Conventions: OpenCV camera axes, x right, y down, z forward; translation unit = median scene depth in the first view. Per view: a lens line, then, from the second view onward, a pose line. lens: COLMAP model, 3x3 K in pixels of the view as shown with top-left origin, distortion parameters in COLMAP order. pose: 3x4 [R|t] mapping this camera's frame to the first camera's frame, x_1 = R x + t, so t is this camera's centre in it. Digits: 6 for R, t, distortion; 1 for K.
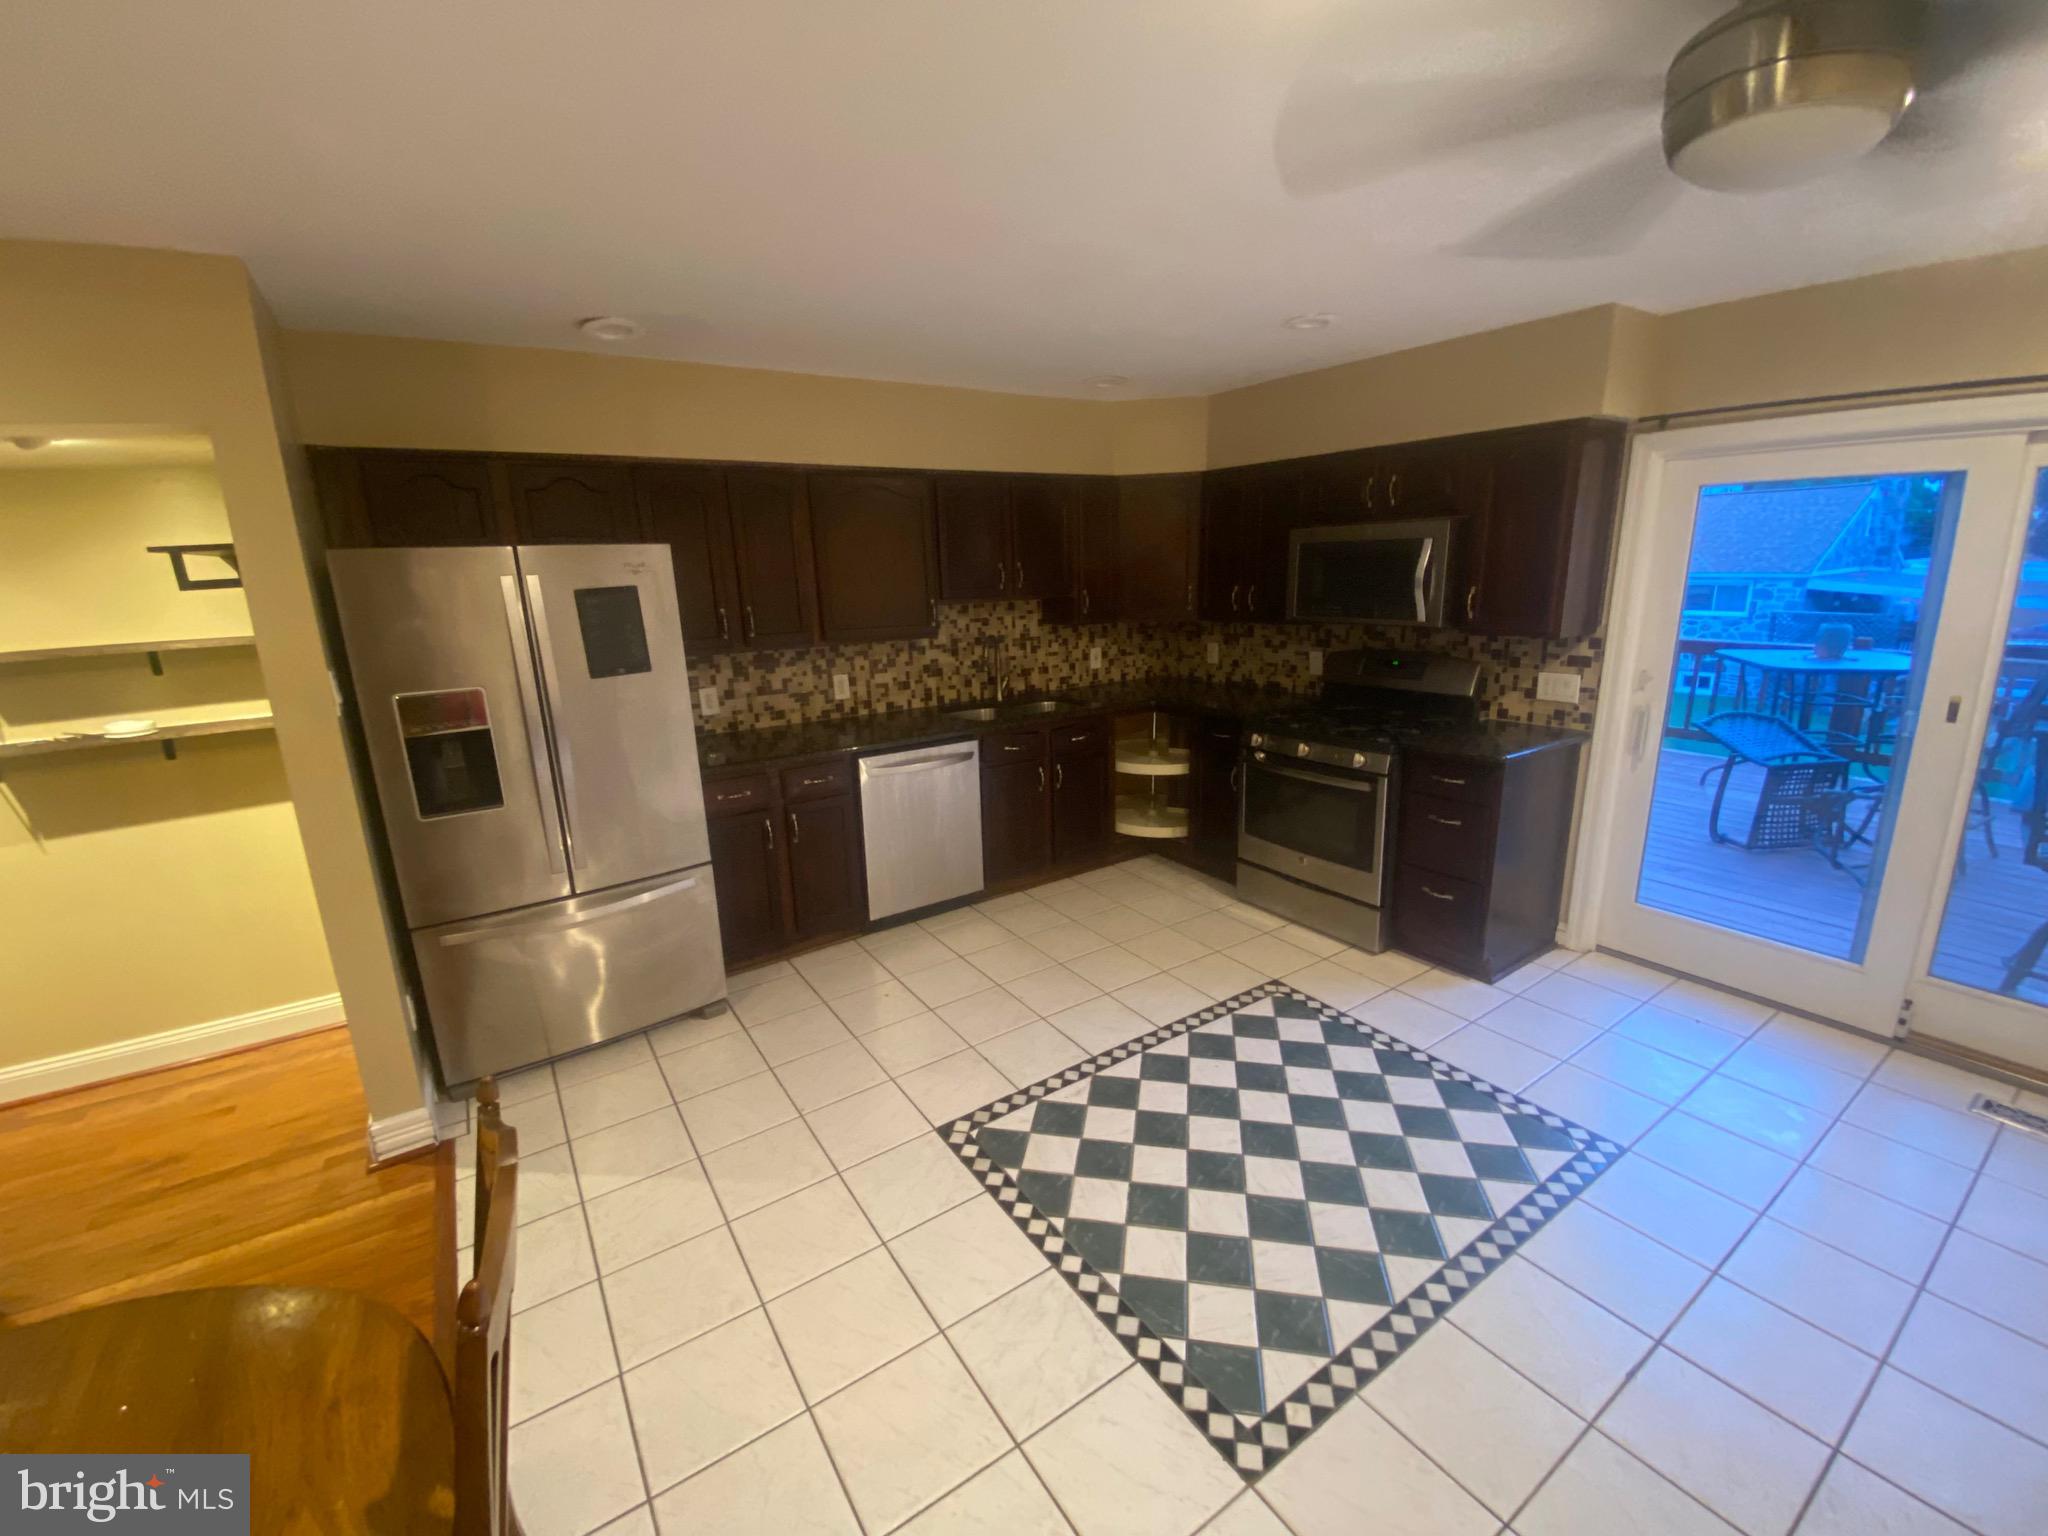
lens RADIAL K [[822.1, 0, 1011.3], [0, 822.1, 776.3], [0, 0, 1]] dist [-0.013131, -0.000713]
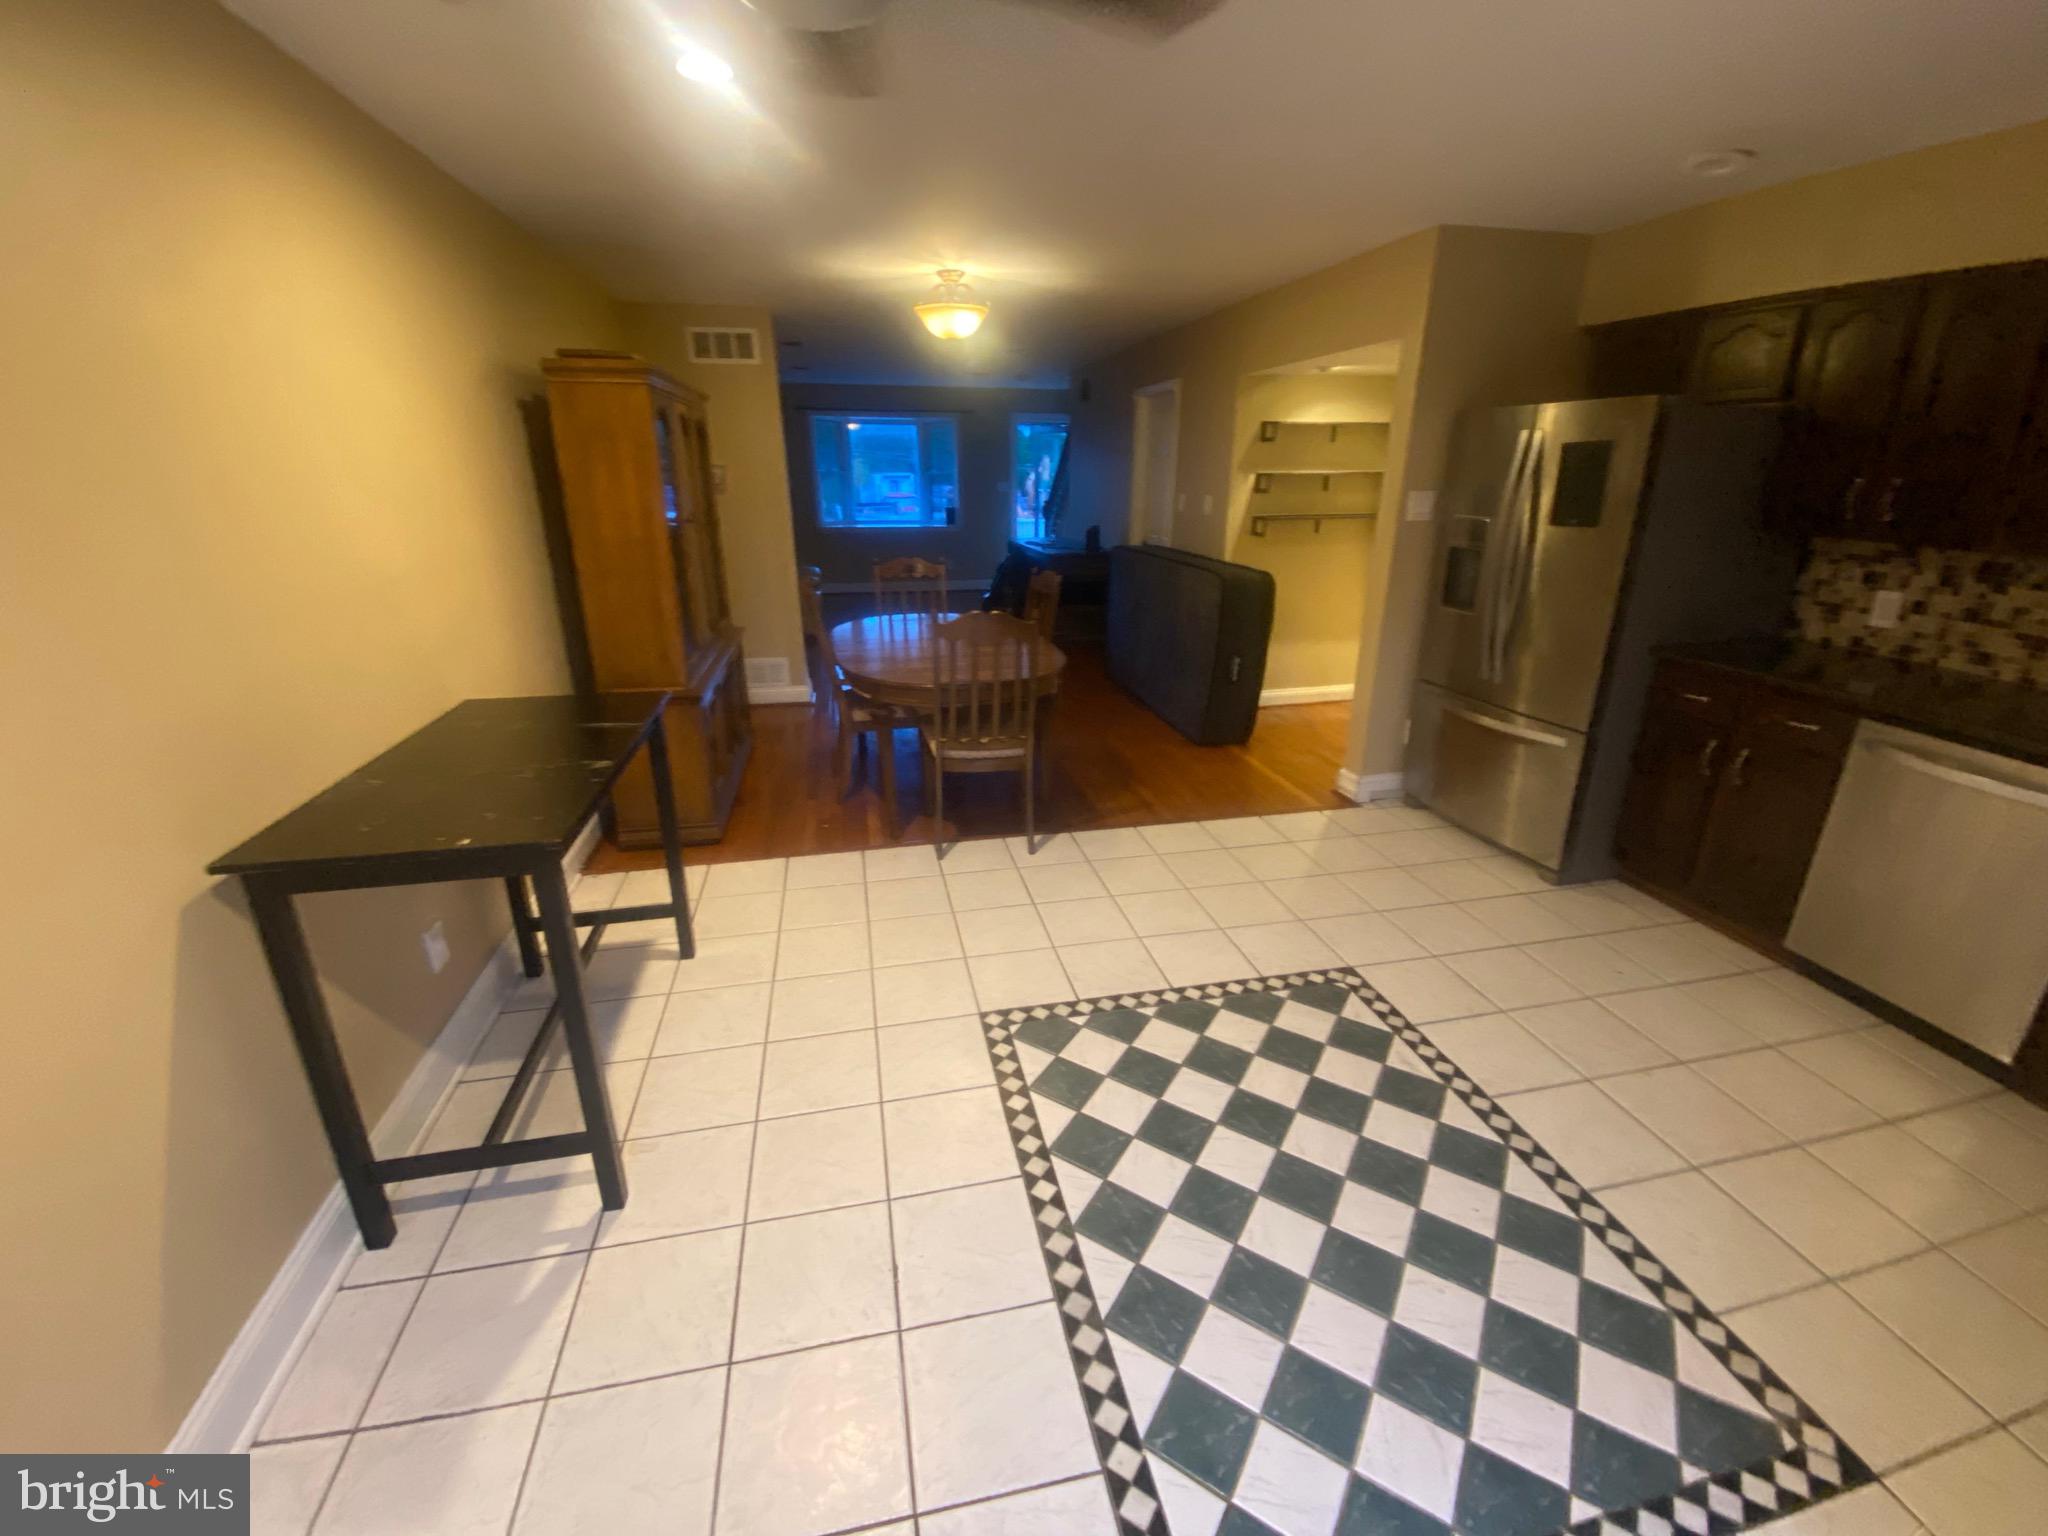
lens RADIAL K [[832.1, 0, 1019.6], [0, 832.1, 750.2], [0, 0, 1]] dist [-0.000487, -0.006585]
pose [[-0.351984, 0.341018, -0.871673, 0.892127], [-0.225381, 0.872989, 0.432542, -0.186202], [0.908466, 0.348706, -0.230419, 0.740022]]
